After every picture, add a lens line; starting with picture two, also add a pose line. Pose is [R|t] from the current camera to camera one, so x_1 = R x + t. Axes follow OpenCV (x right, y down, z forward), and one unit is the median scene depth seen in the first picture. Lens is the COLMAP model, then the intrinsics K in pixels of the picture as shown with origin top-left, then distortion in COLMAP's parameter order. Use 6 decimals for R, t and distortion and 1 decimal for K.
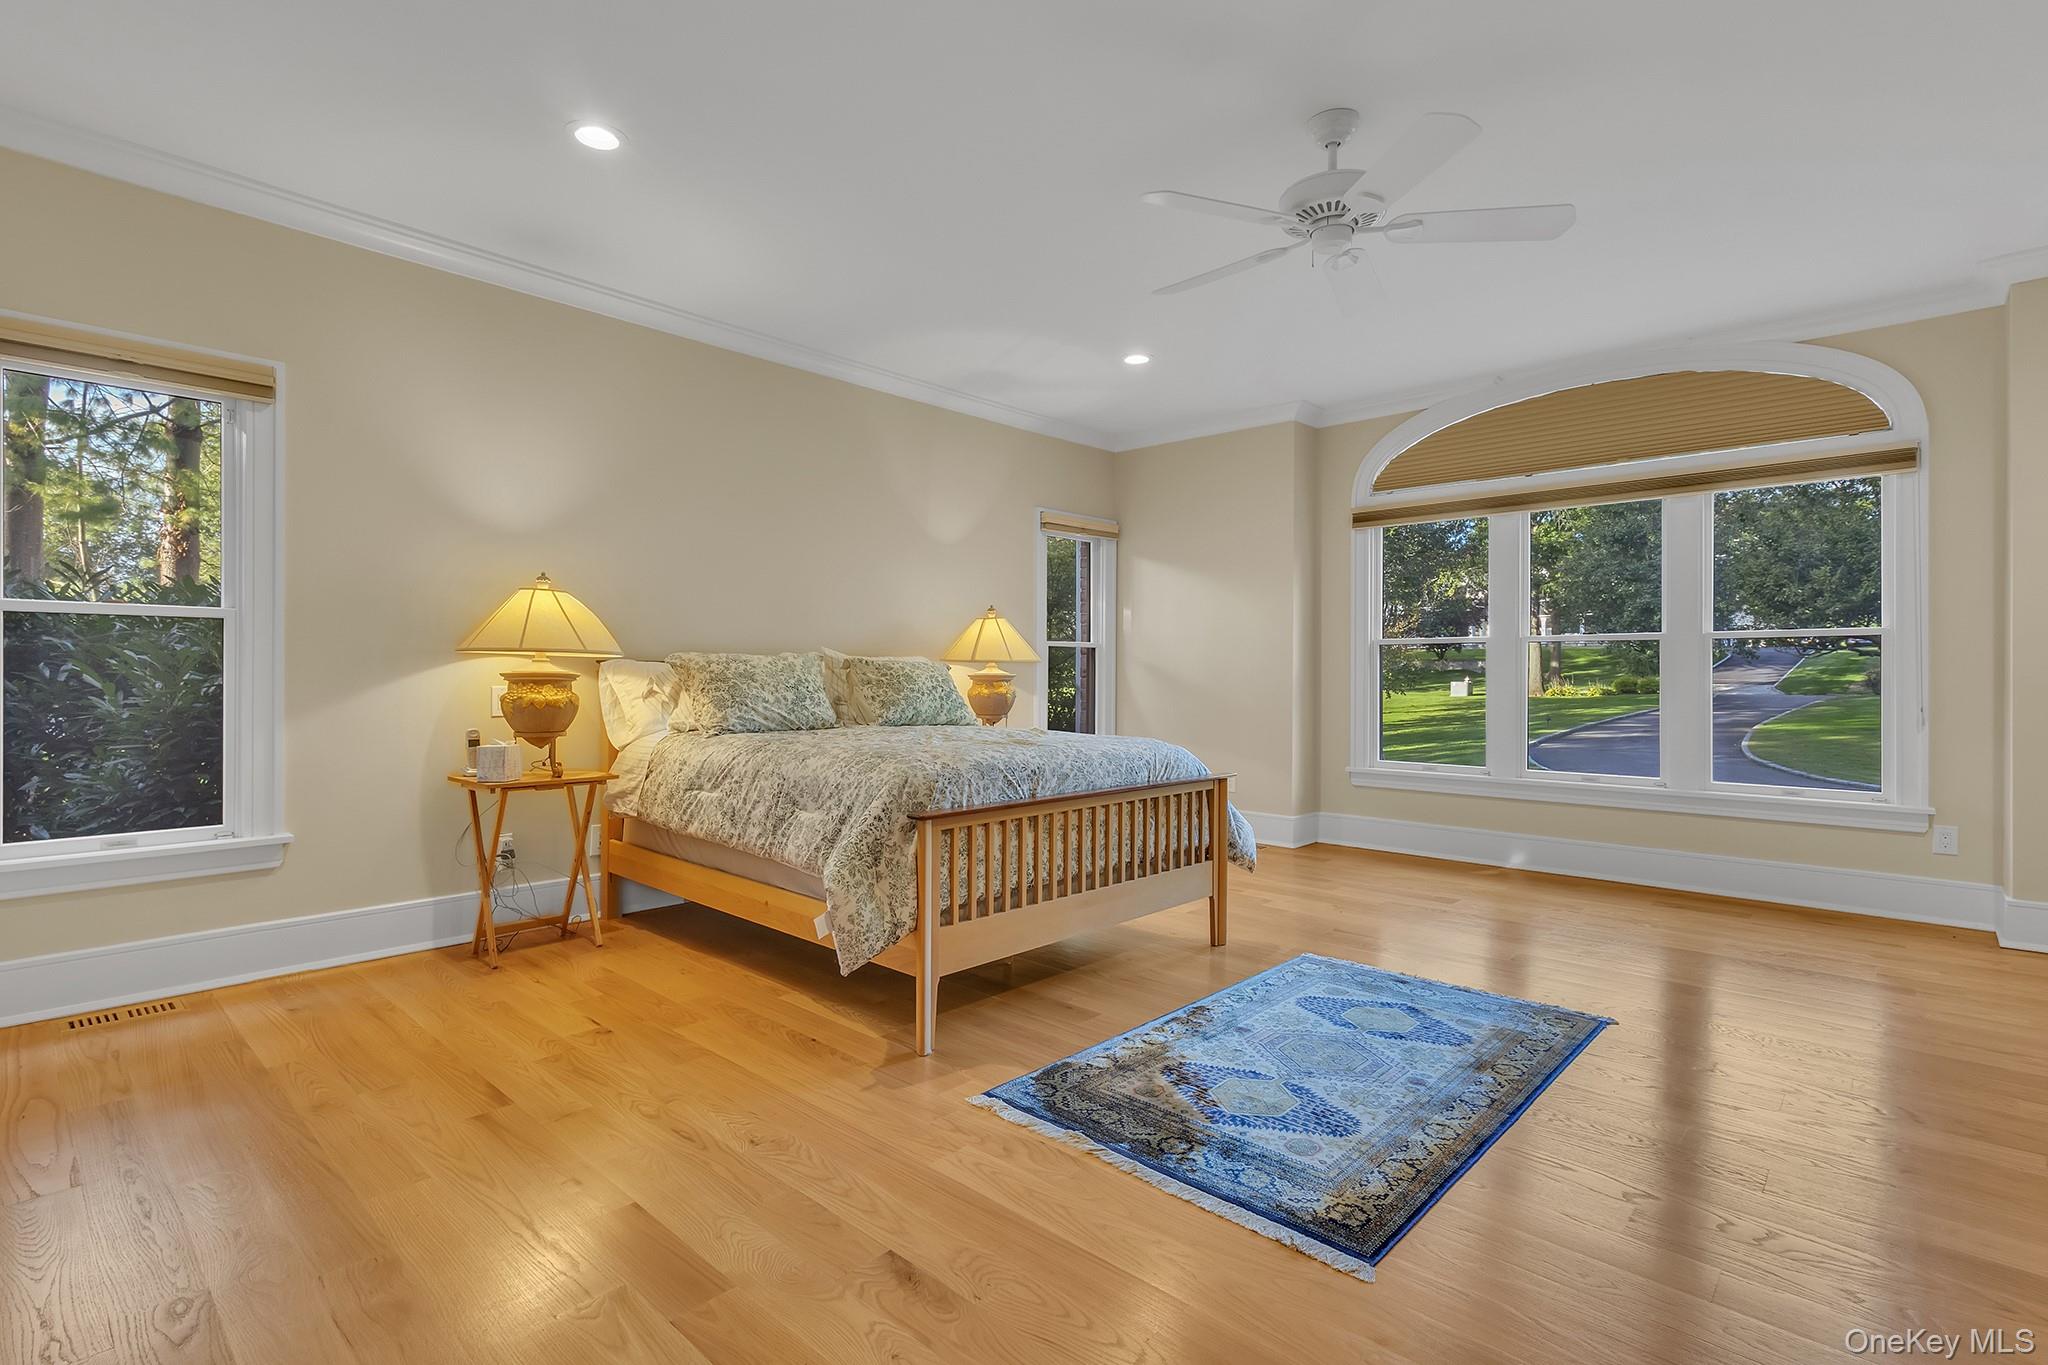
lens RADIAL K [[950.6, 0, 1026.7], [0, 950.6, 670.3], [0, 0, 1]] dist [-0.005491, 0.000073]
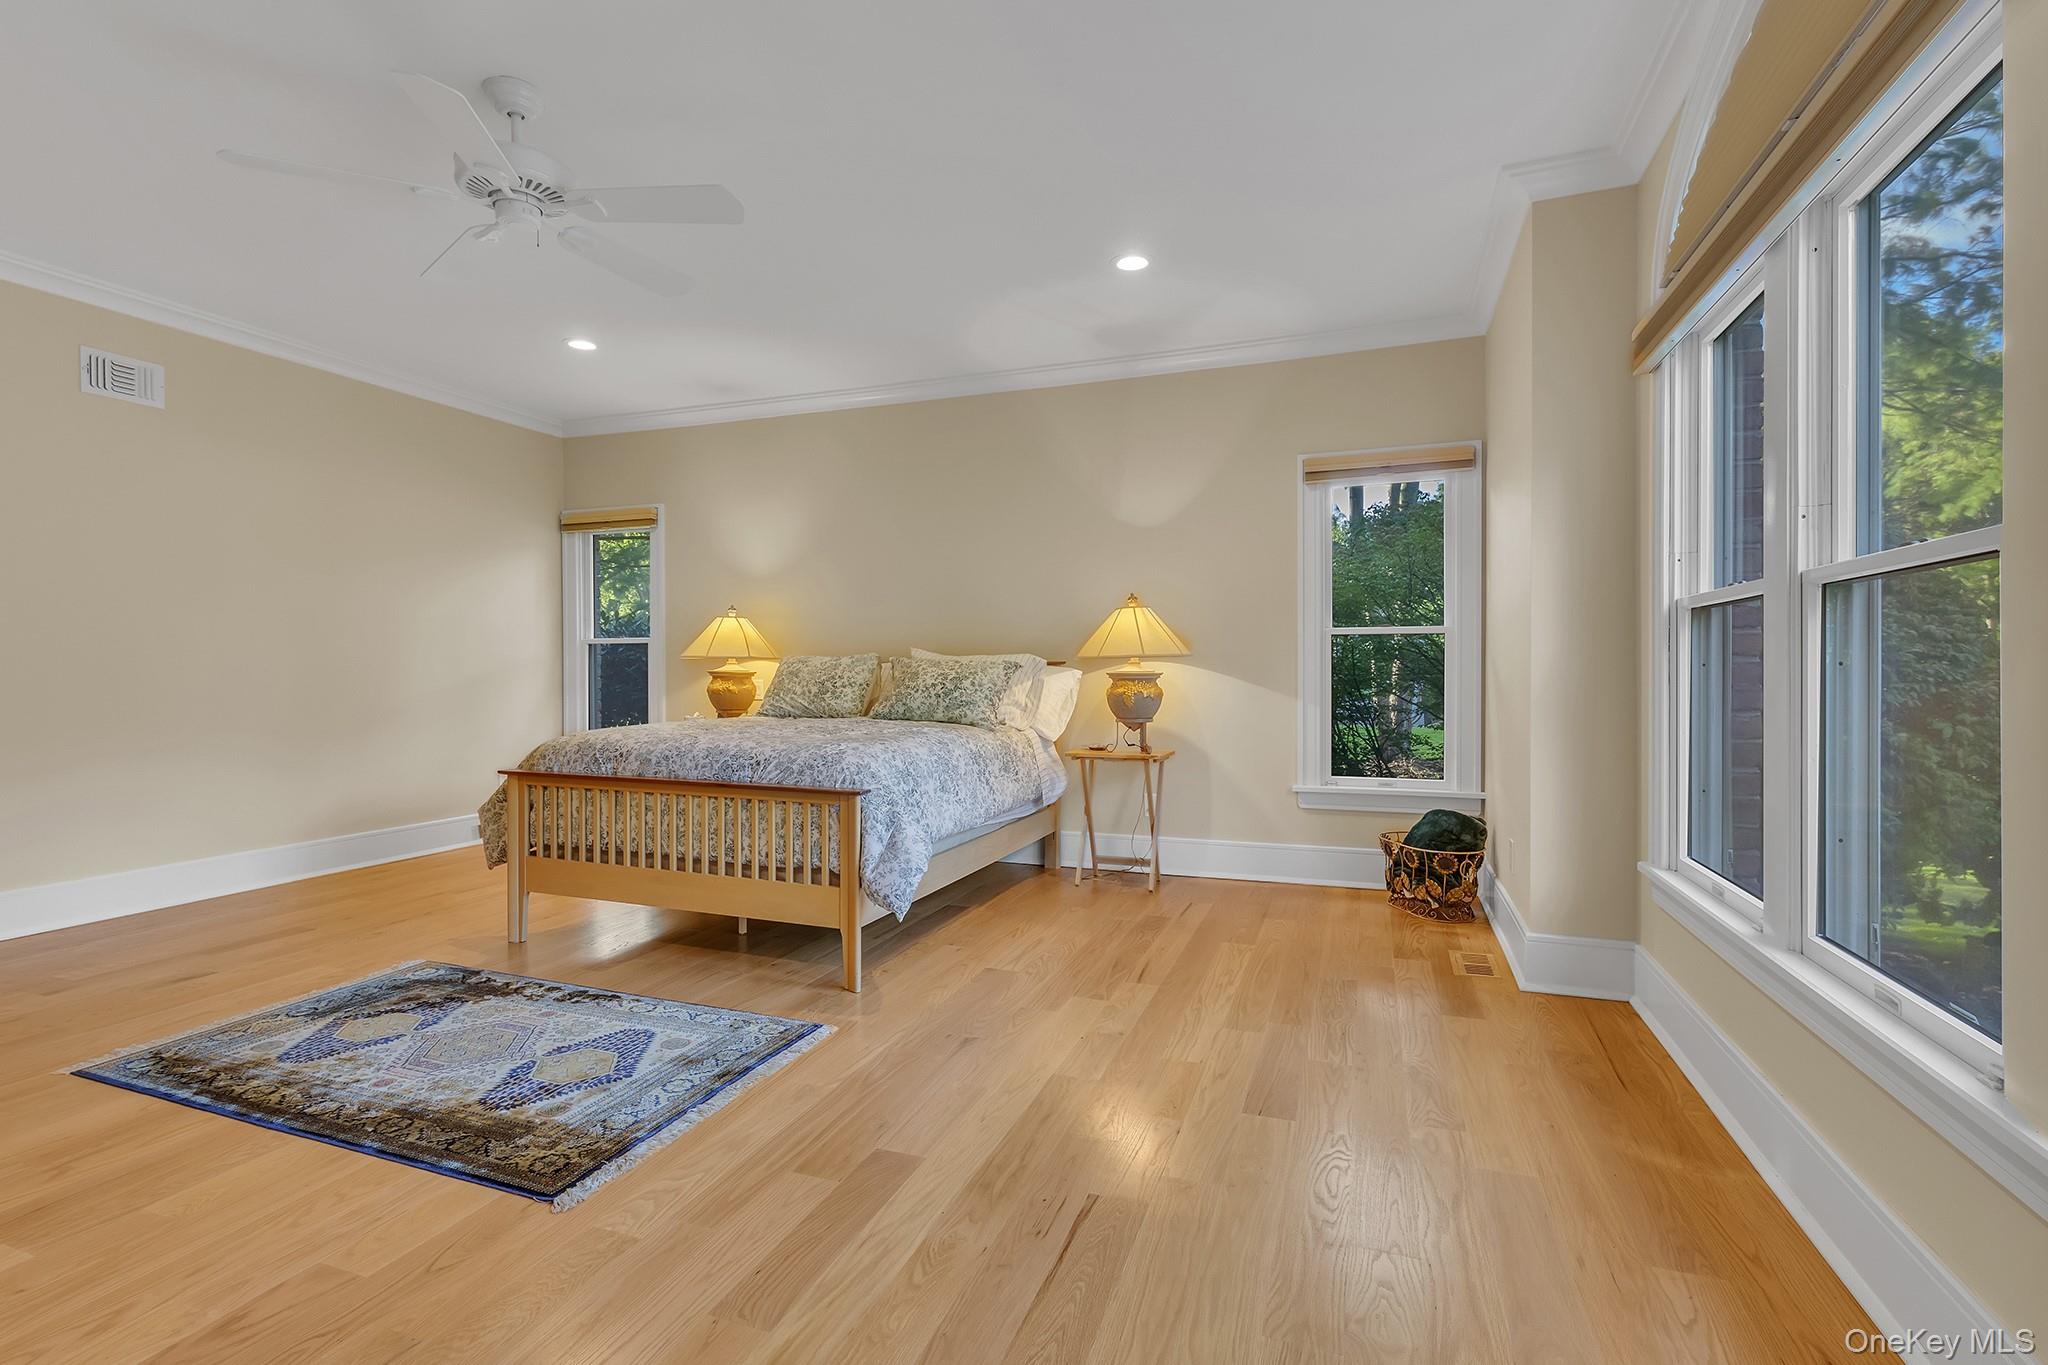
lens RADIAL K [[950.6, 0, 1026.7], [0, 950.6, 670.3], [0, 0, 1]] dist [-0.005491, 0.000073]
pose [[0.387071, -0.004886, -0.922037, 1.256536], [0.004830, 0.999983, -0.003272, 0.009255], [0.922037, -0.003187, 0.387088, 0.984207]]
